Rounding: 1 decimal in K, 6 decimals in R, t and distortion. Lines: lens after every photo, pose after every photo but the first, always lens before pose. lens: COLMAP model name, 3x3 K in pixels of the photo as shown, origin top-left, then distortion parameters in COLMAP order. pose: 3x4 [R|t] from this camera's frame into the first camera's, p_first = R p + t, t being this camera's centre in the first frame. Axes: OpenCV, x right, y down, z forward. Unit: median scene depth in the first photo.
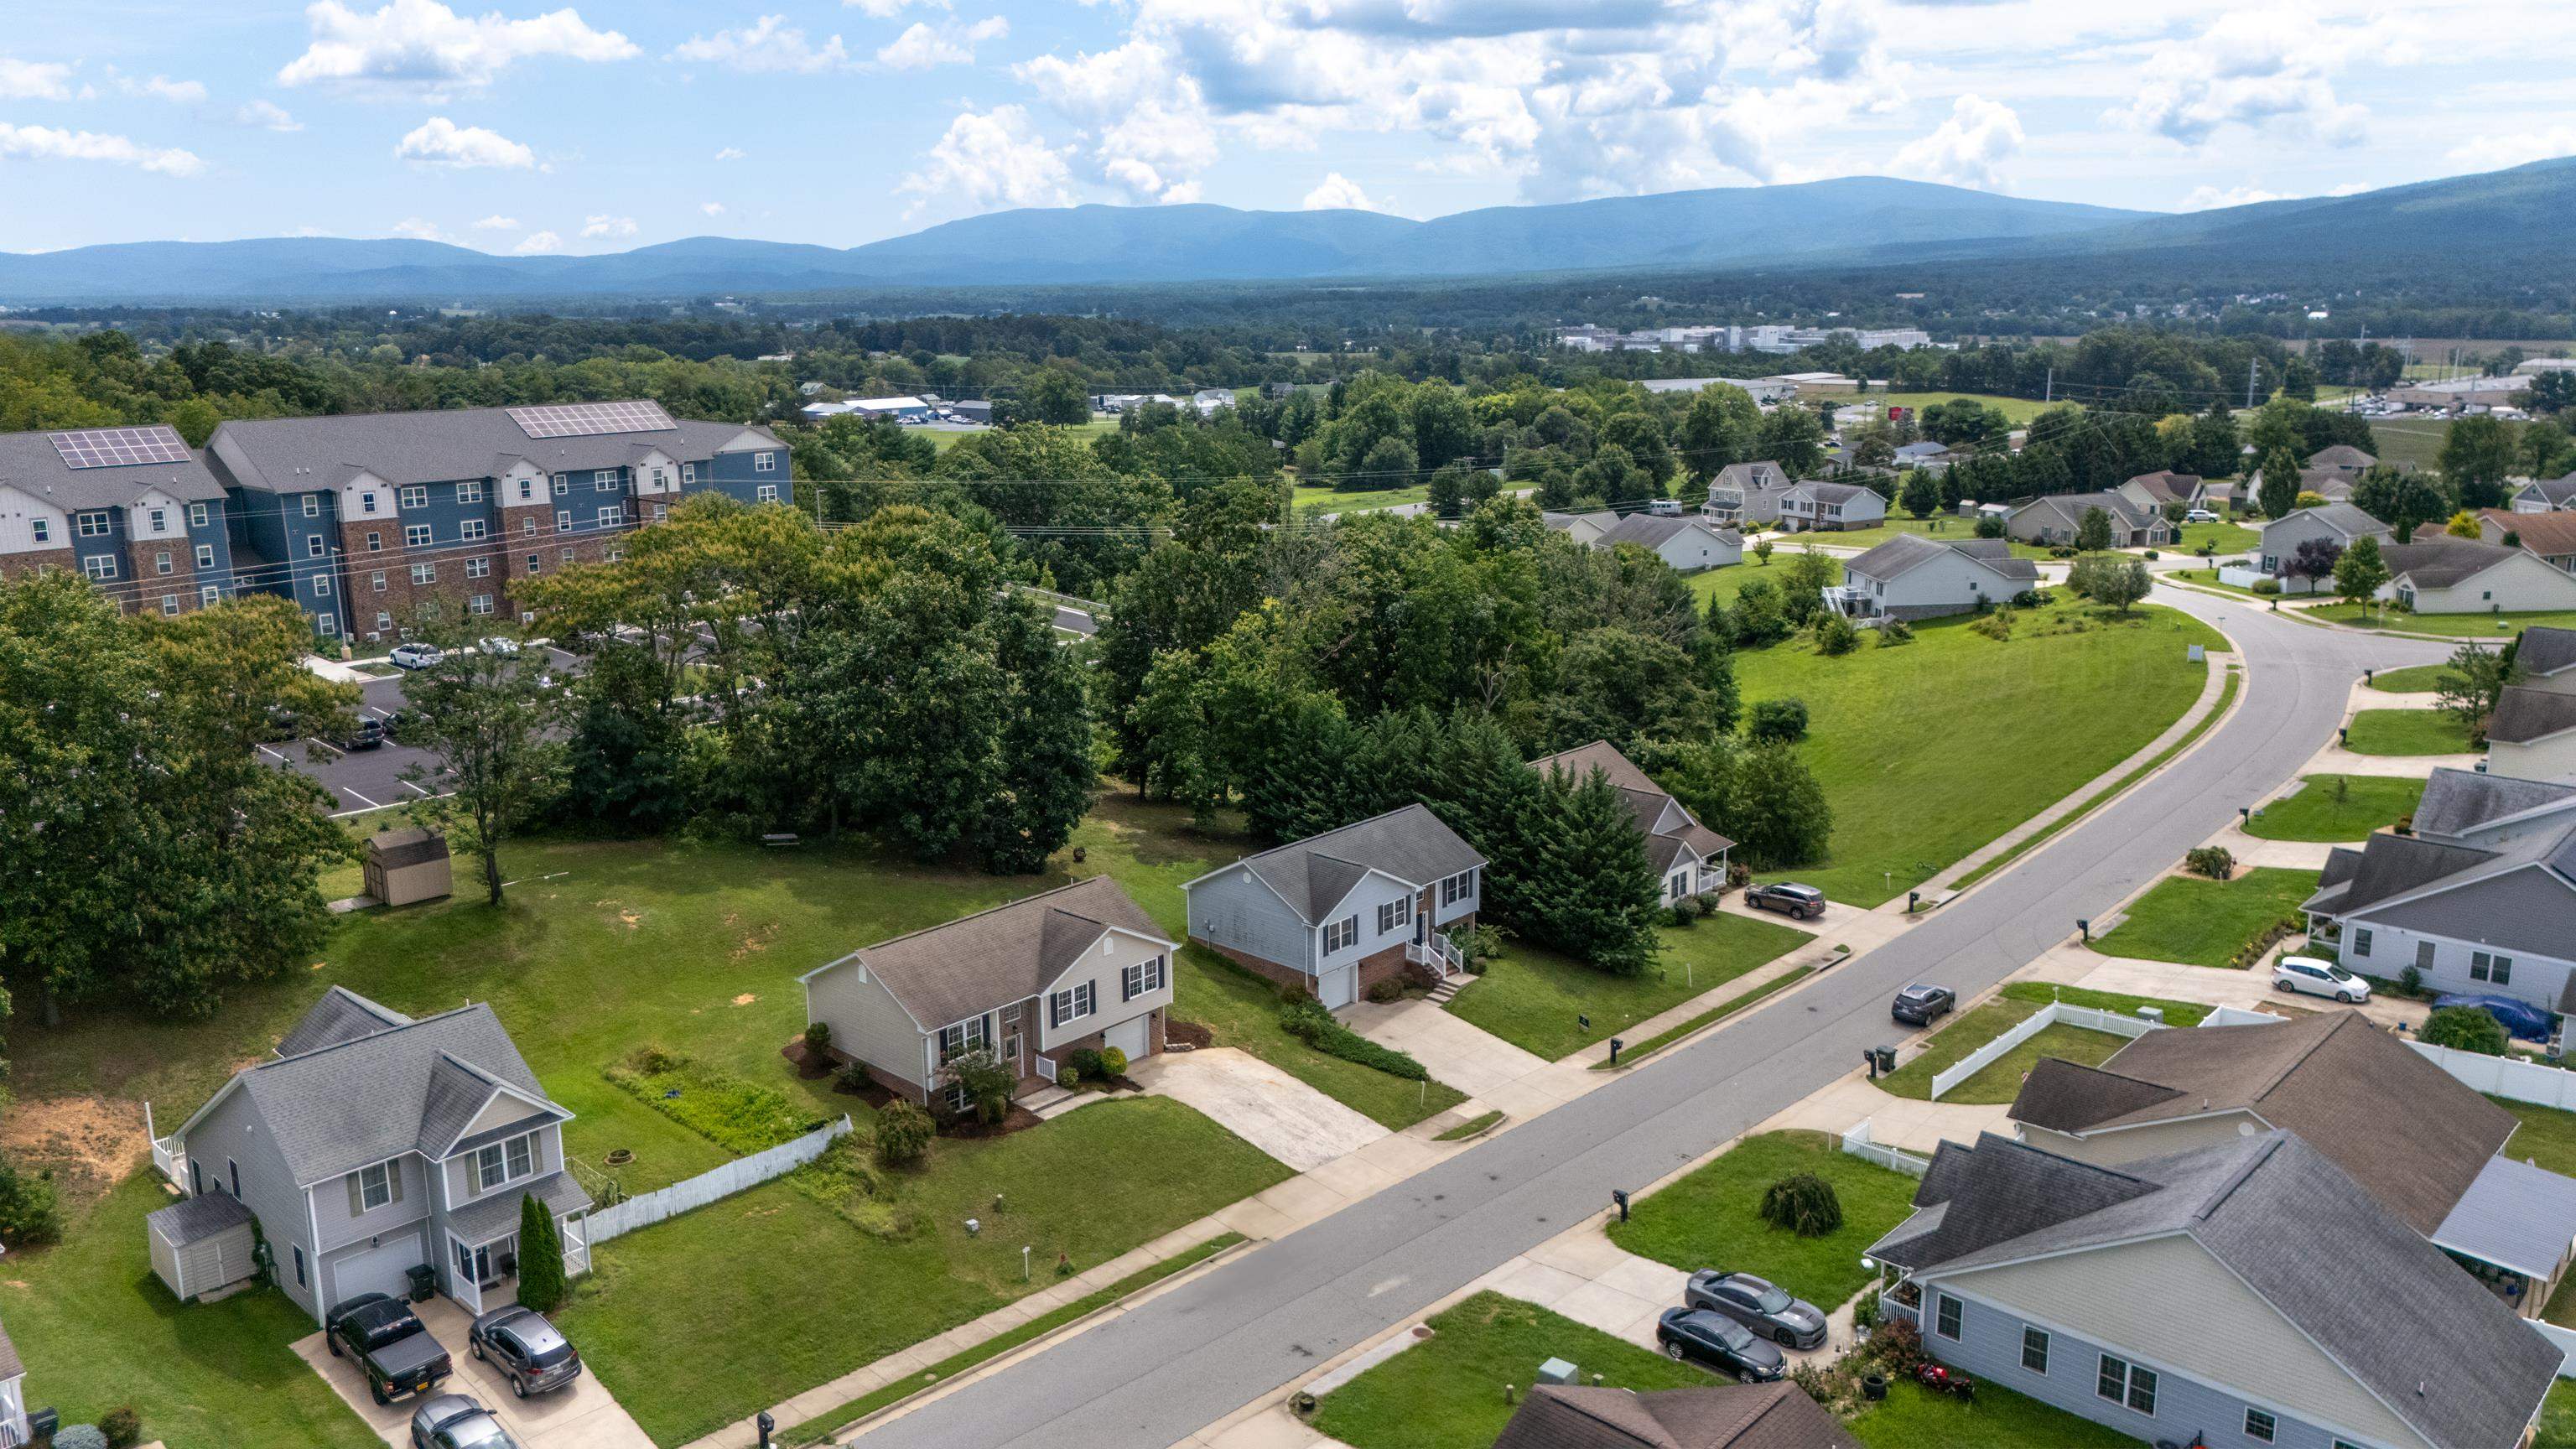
lens RADIAL K [[1911.4, 0, 1284.0], [0, 1911.4, 724.4], [0, 0, 1]] dist [0.089607, -0.102814]
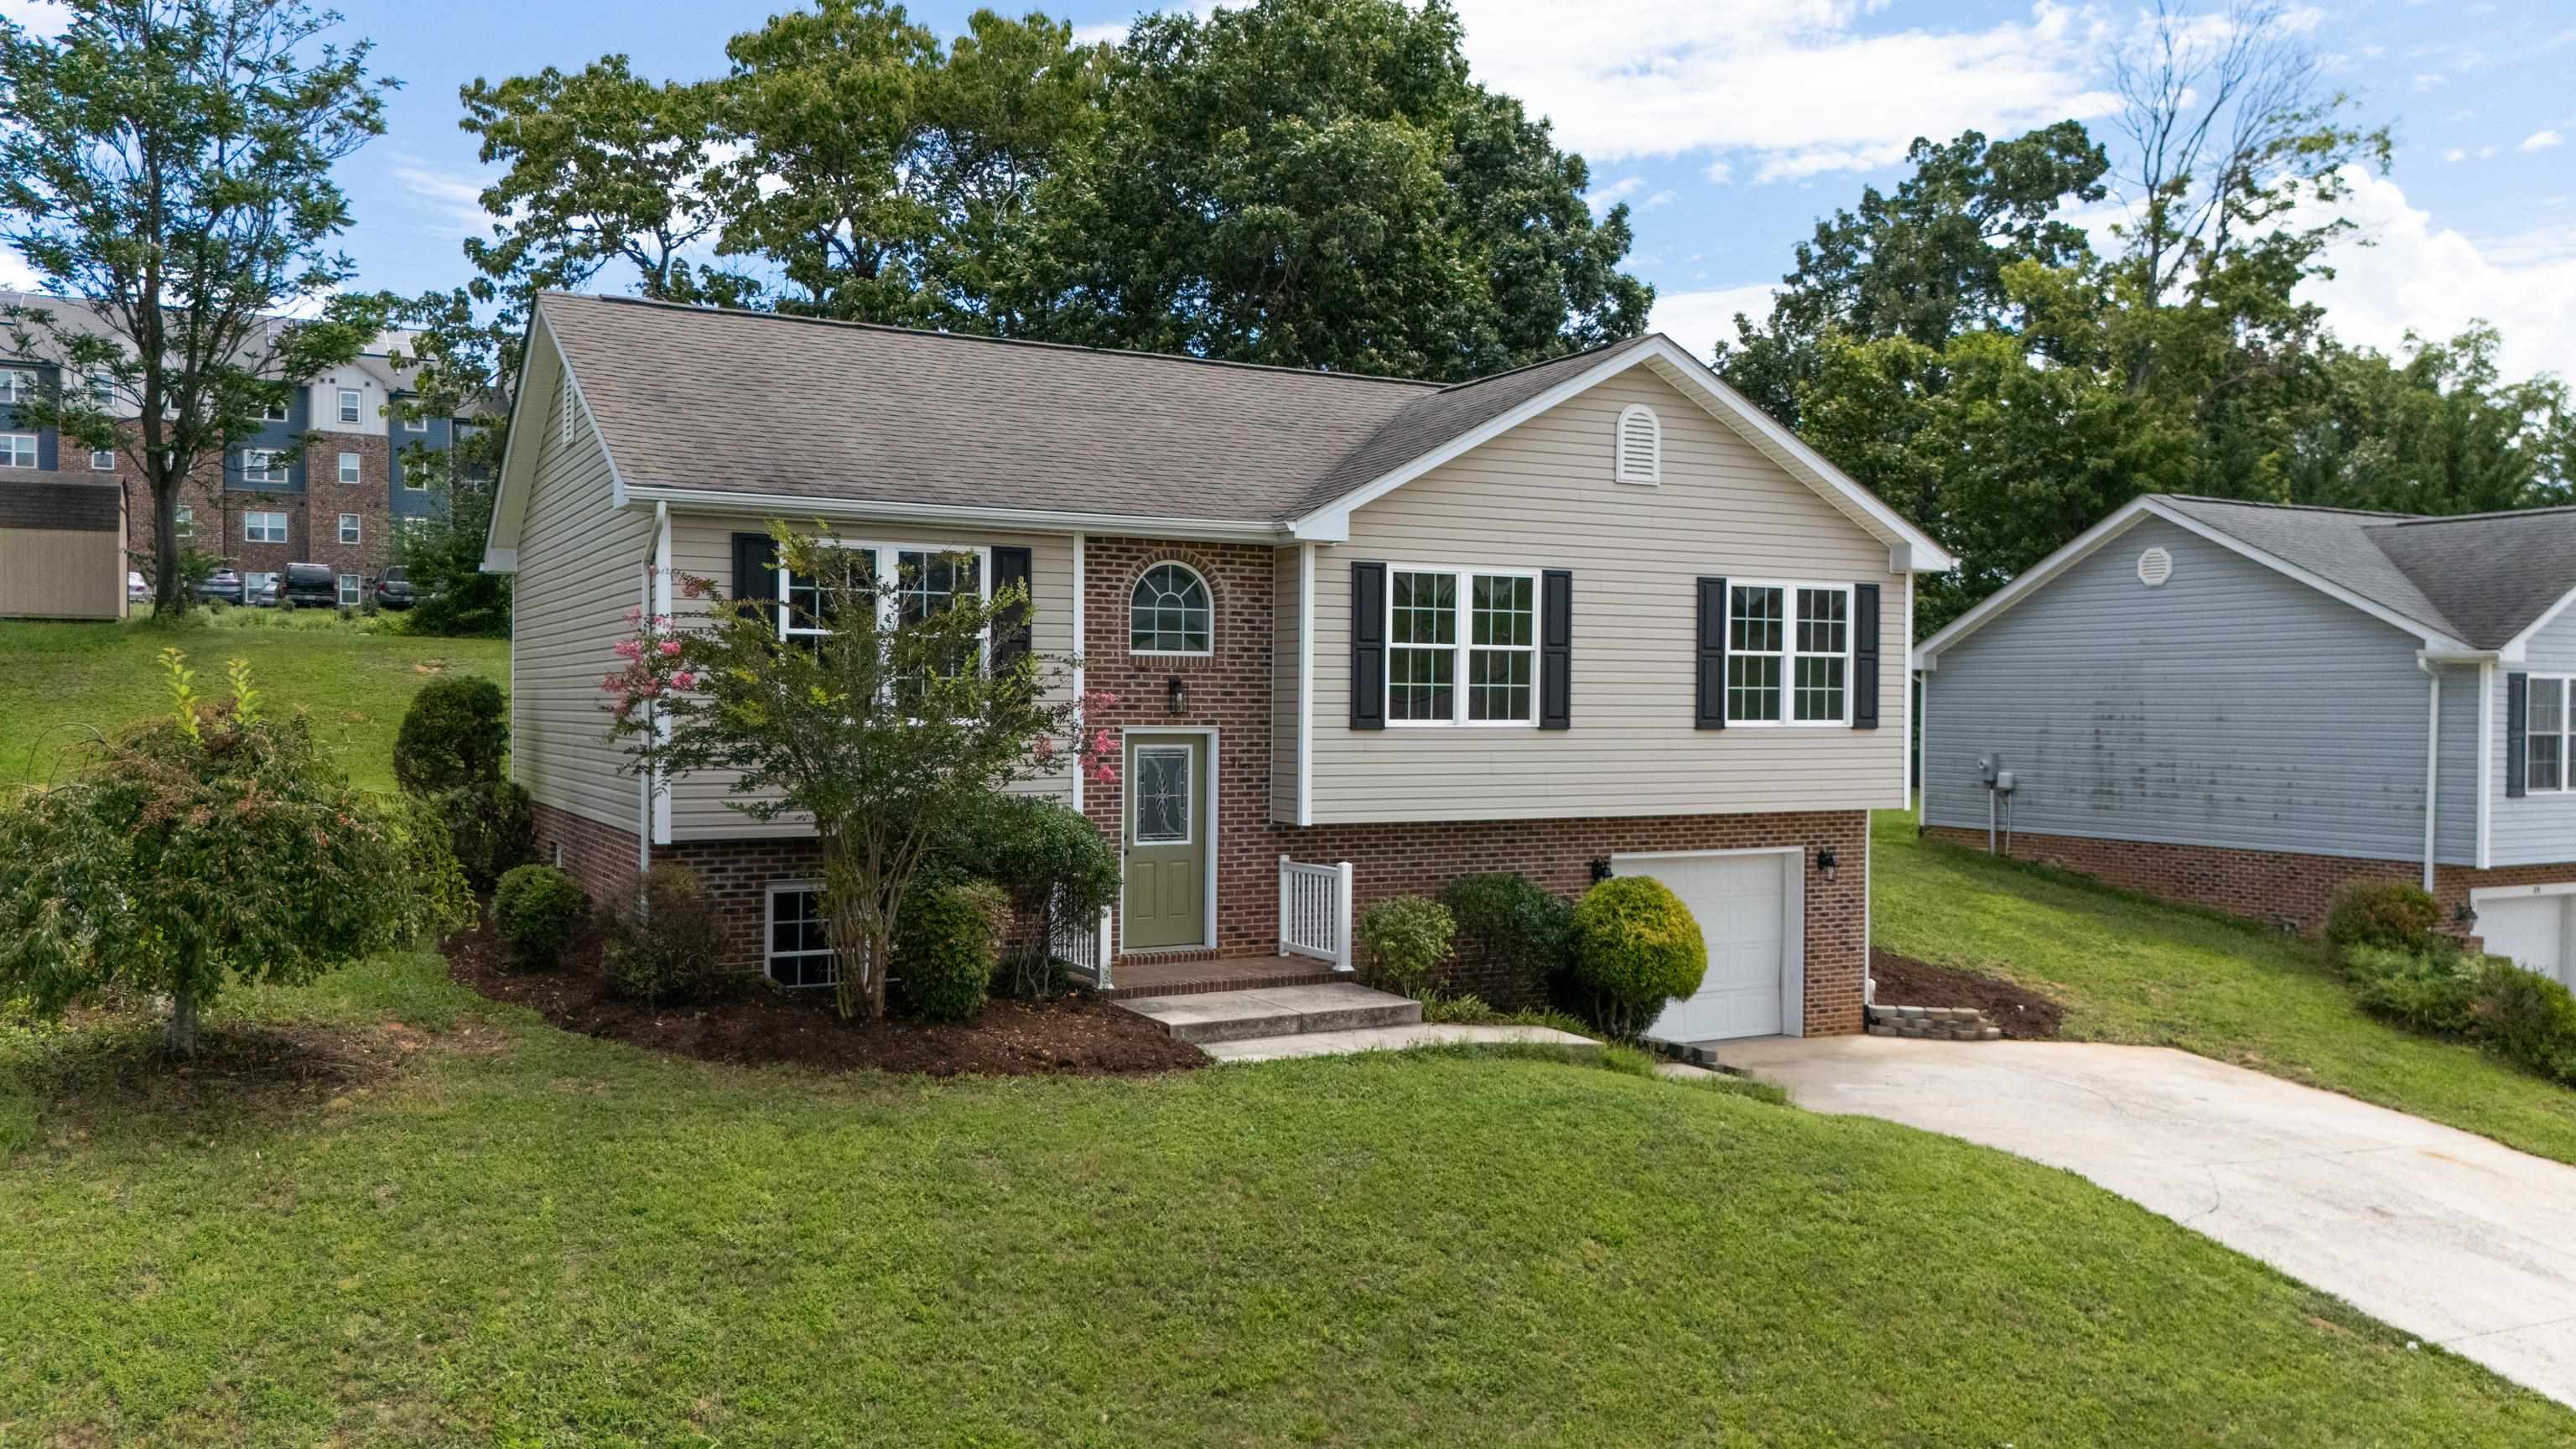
lens RADIAL K [[1920.8, 0, 1288.0], [0, 1920.8, 724.5], [0, 0, 1]] dist [0.057950, -0.054953]
pose [[0.950905, 0.019219, -0.308887, -0.053278], [-0.085316, 0.975676, -0.201937, 0.175376], [0.297493, 0.218375, 0.929414, 0.690095]]
